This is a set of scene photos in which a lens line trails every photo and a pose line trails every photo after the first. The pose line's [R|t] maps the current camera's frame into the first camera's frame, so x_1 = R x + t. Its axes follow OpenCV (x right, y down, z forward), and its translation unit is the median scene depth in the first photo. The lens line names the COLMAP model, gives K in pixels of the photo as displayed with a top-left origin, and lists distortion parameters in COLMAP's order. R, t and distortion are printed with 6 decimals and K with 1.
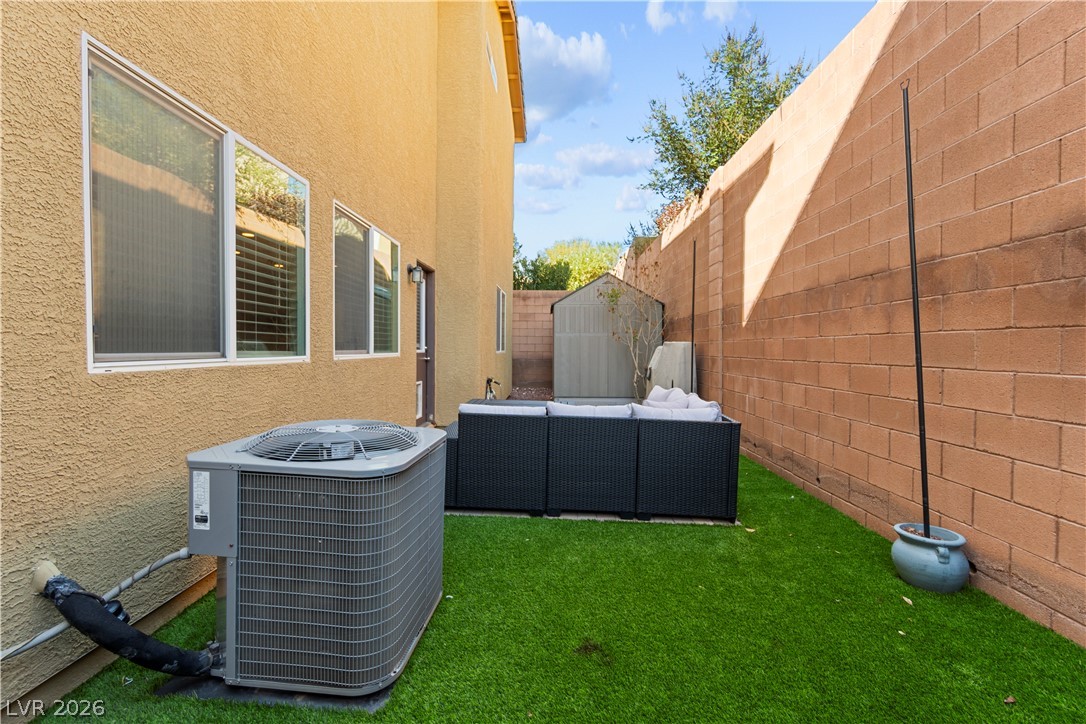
lens RADIAL K [[470.5, 0, 532.6], [0, 470.5, 360.3], [0, 0, 1]] dist [-0.004531, 0.000757]
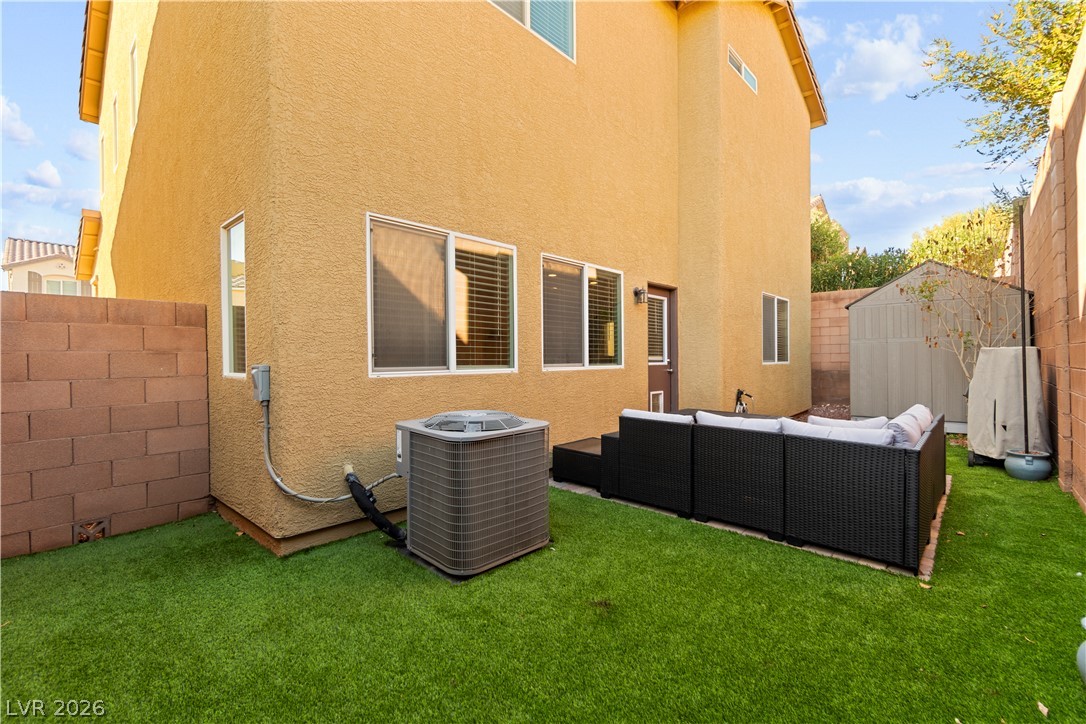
lens RADIAL K [[470.5, 0, 533.1], [0, 470.5, 360.7], [0, 0, 1]] dist [-0.004531, 0.000757]
pose [[0.756912, -0.013826, -0.653371, 0.470480], [-0.002157, 0.999718, -0.023654, 0.001135], [0.653514, 0.019313, 0.756668, -0.039240]]
